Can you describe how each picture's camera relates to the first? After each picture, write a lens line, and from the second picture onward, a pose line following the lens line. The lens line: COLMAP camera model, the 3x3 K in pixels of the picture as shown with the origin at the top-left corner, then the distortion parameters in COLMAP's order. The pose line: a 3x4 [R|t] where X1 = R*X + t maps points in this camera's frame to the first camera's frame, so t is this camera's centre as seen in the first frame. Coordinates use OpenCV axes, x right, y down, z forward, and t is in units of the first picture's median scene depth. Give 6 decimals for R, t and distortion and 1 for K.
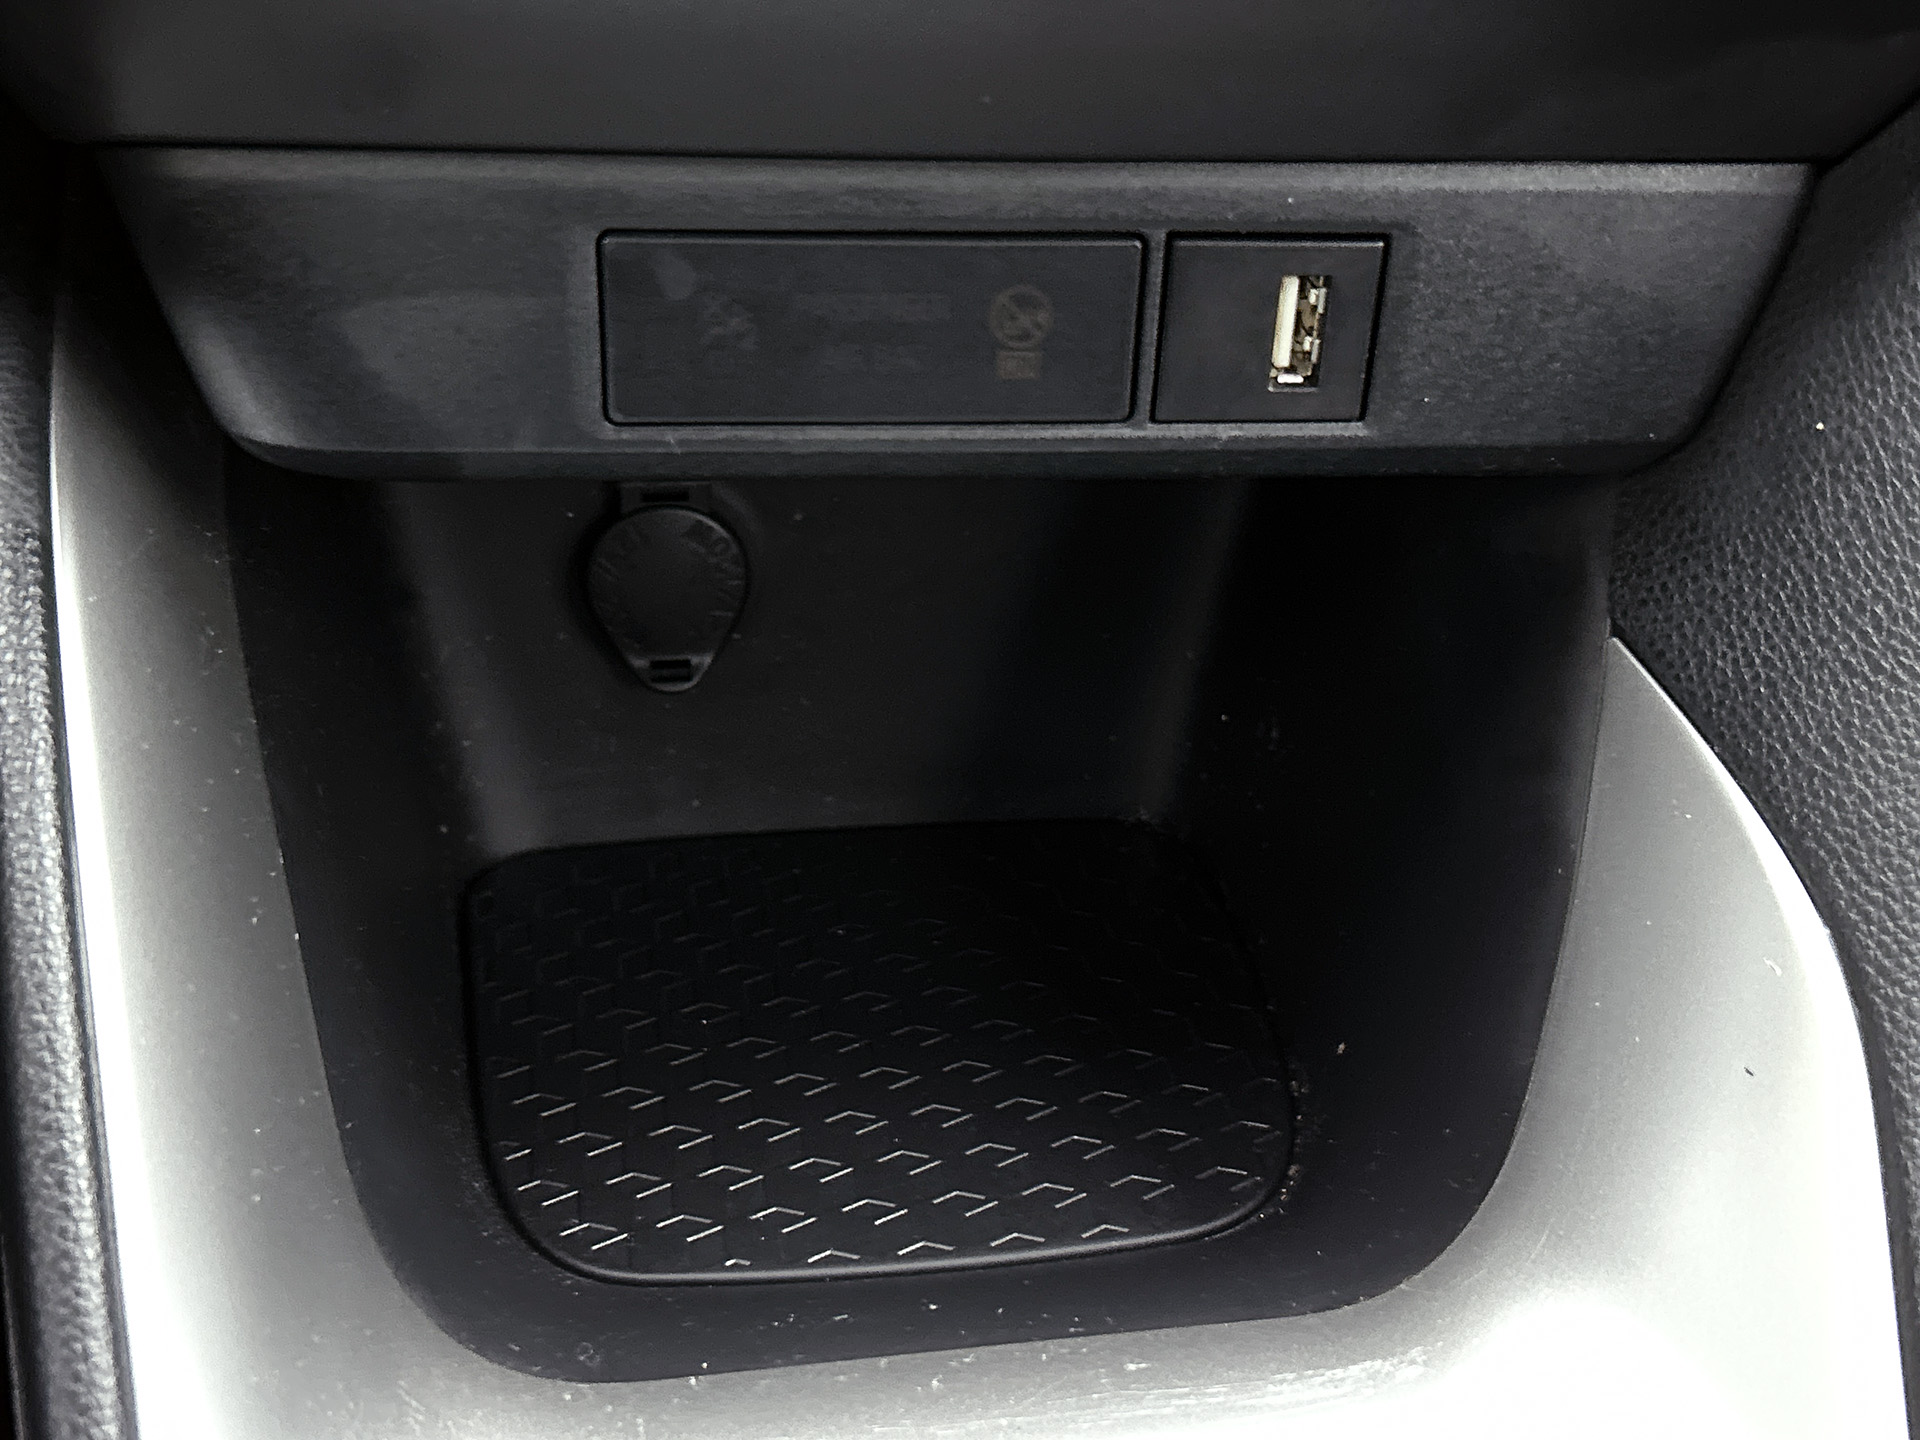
lens RADIAL K [[2258.3, 0, 993.8], [0, 2258.3, 715.3], [0, 0, 1]] dist [0.232787, -0.831386]
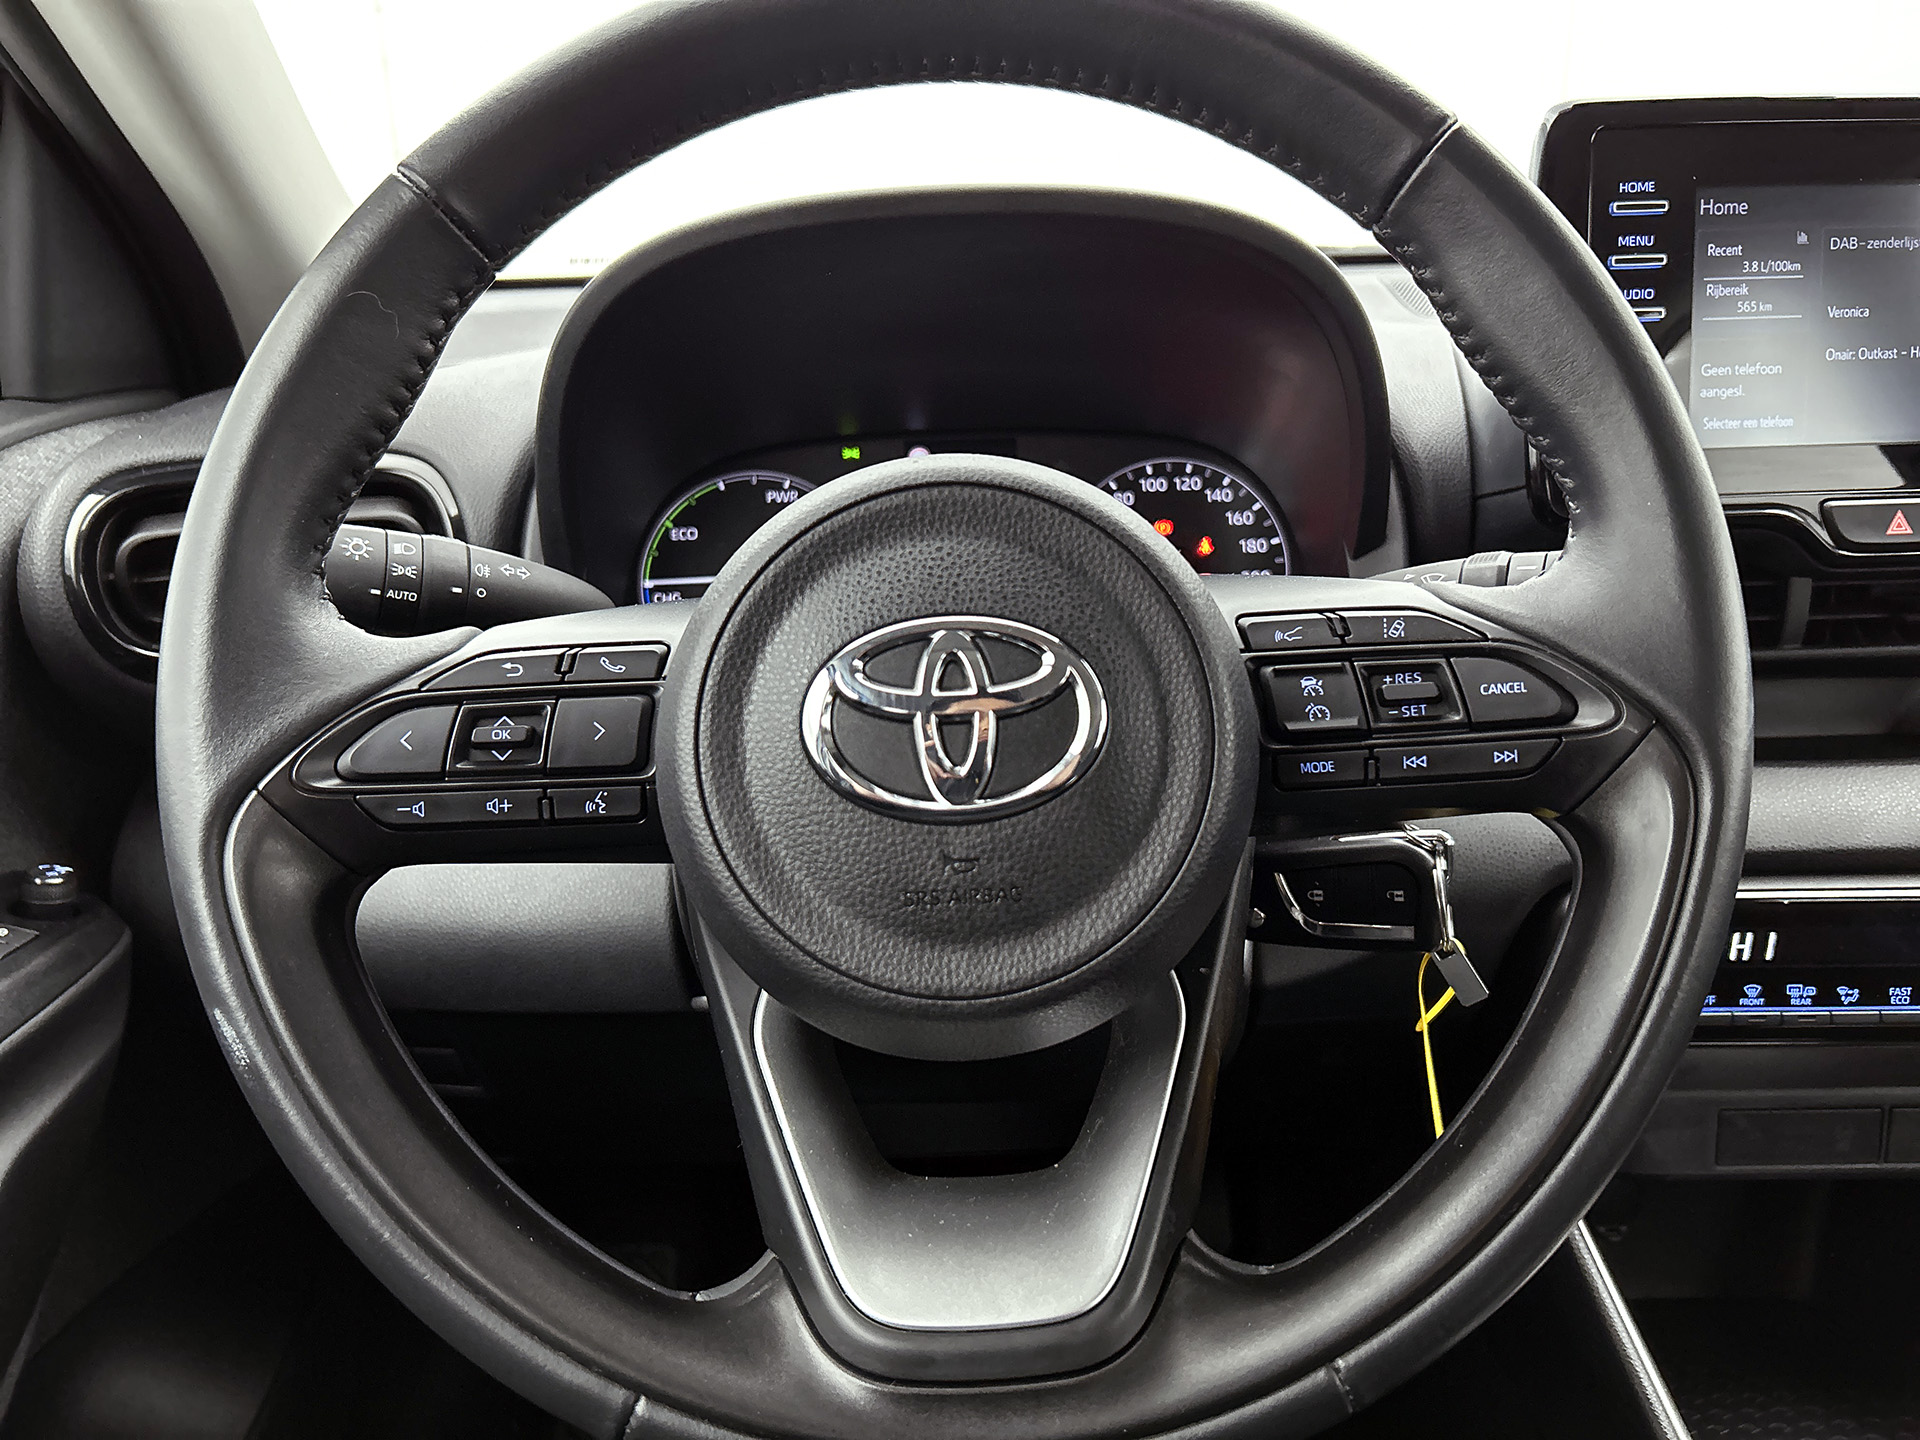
lens RADIAL K [[1513.6, 0, 960.0], [0, 1513.6, 720.0], [0, 0, 1]] dist [0.023737, -0.014919]
pose [[0.986803, -0.049152, -0.154288, -0.871970], [-0.002612, 0.947863, -0.318668, -0.030303], [0.161907, 0.314866, 0.935225, -1.460968]]
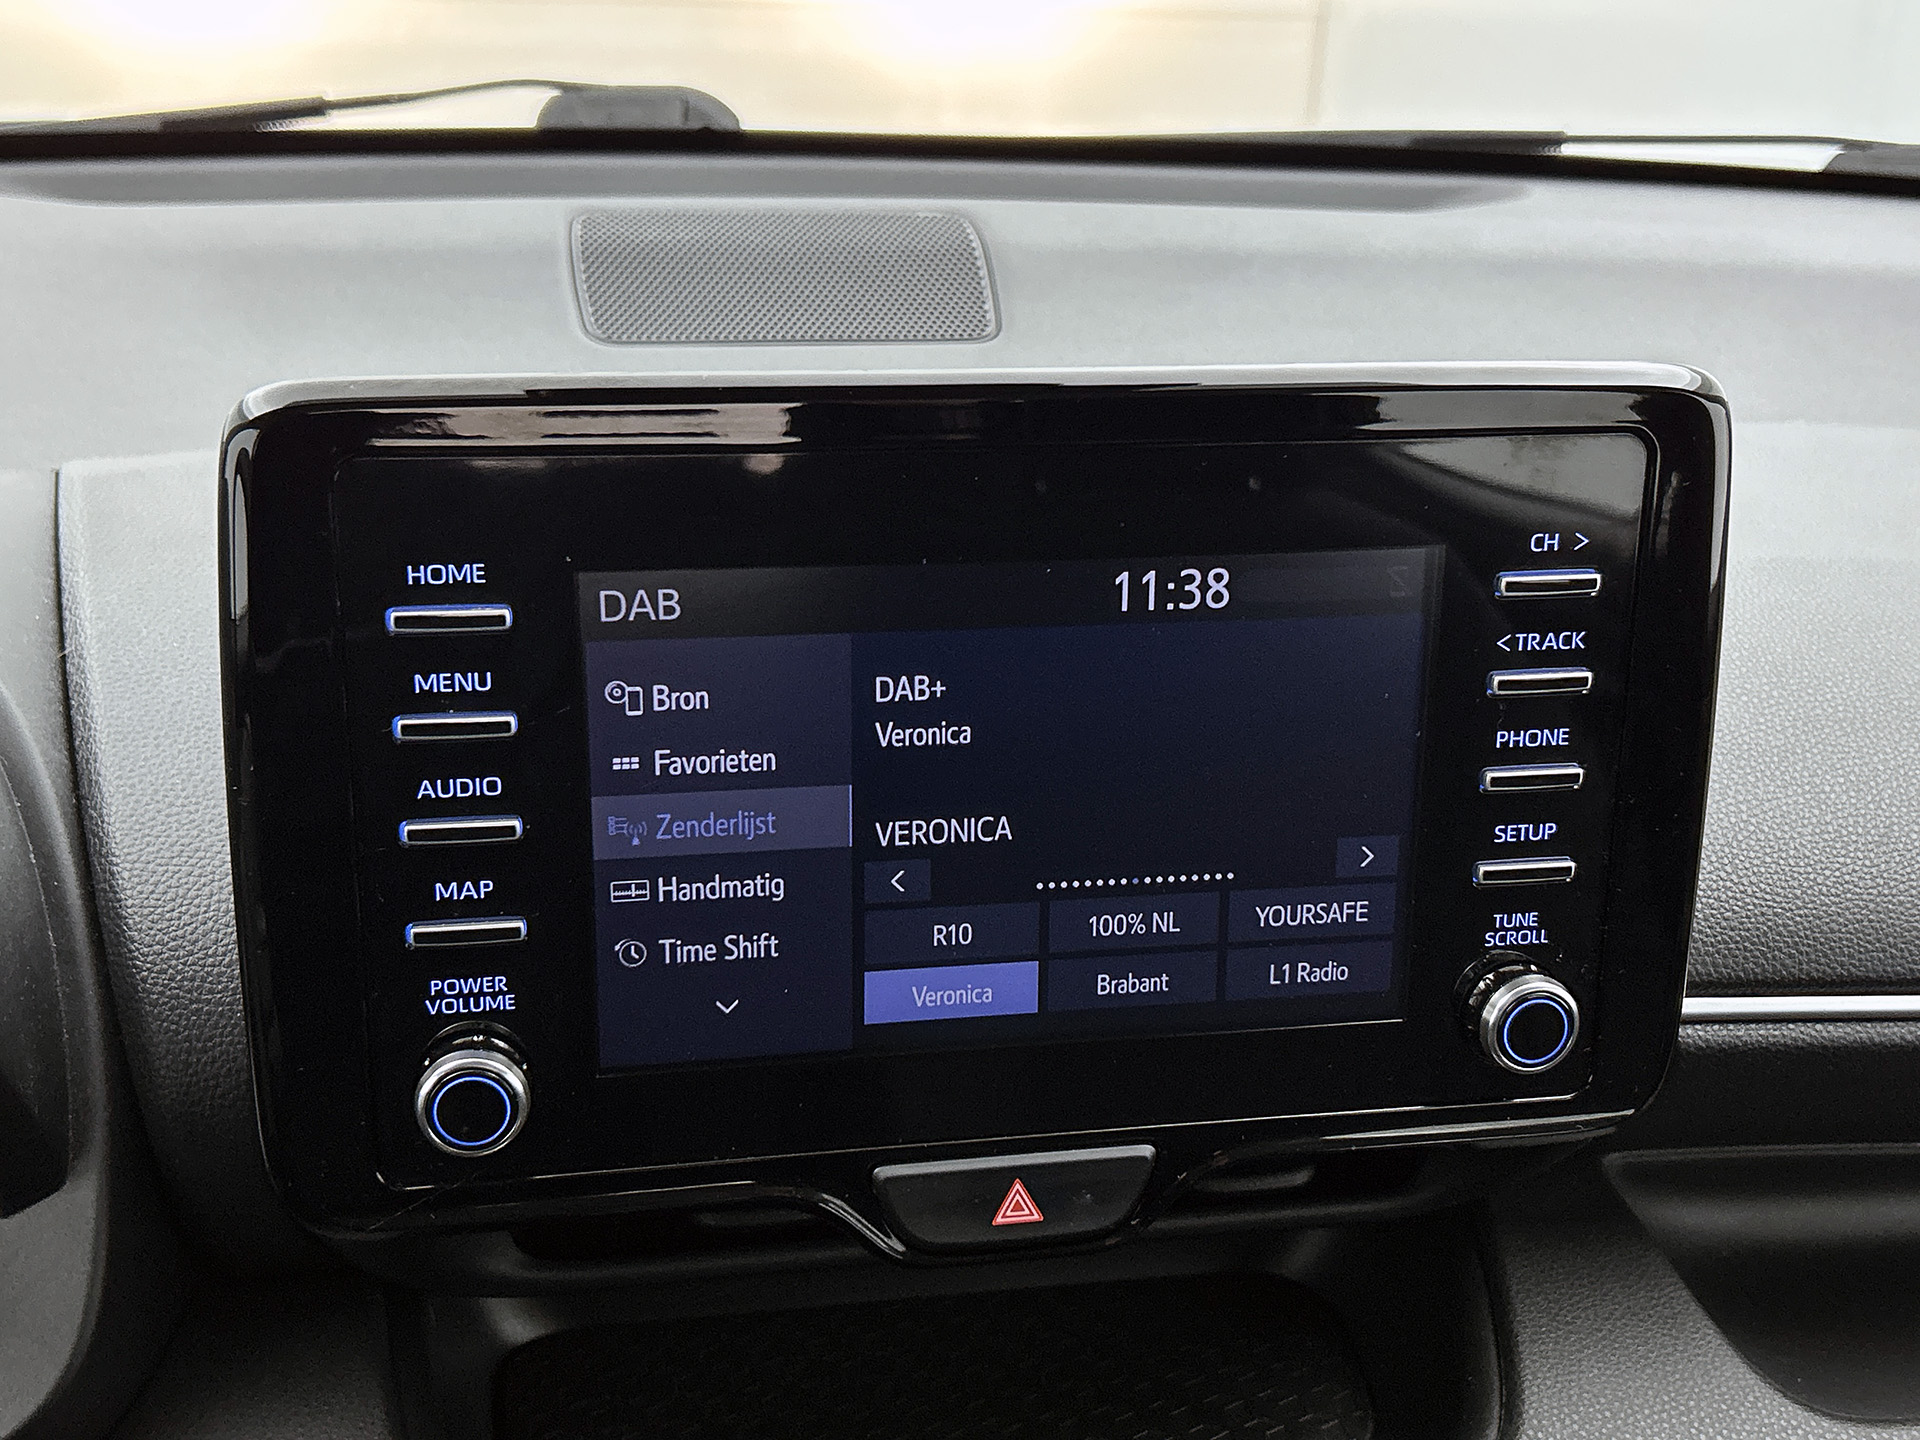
lens RADIAL K [[2258.3, 0, 993.8], [0, 2258.3, 715.3], [0, 0, 1]] dist [0.232787, -0.831386]
pose [[0.999426, -0.031903, 0.011368, 0.036530], [0.033426, 0.983216, -0.179358, -0.974989], [-0.005455, 0.179635, 0.983718, -1.032714]]
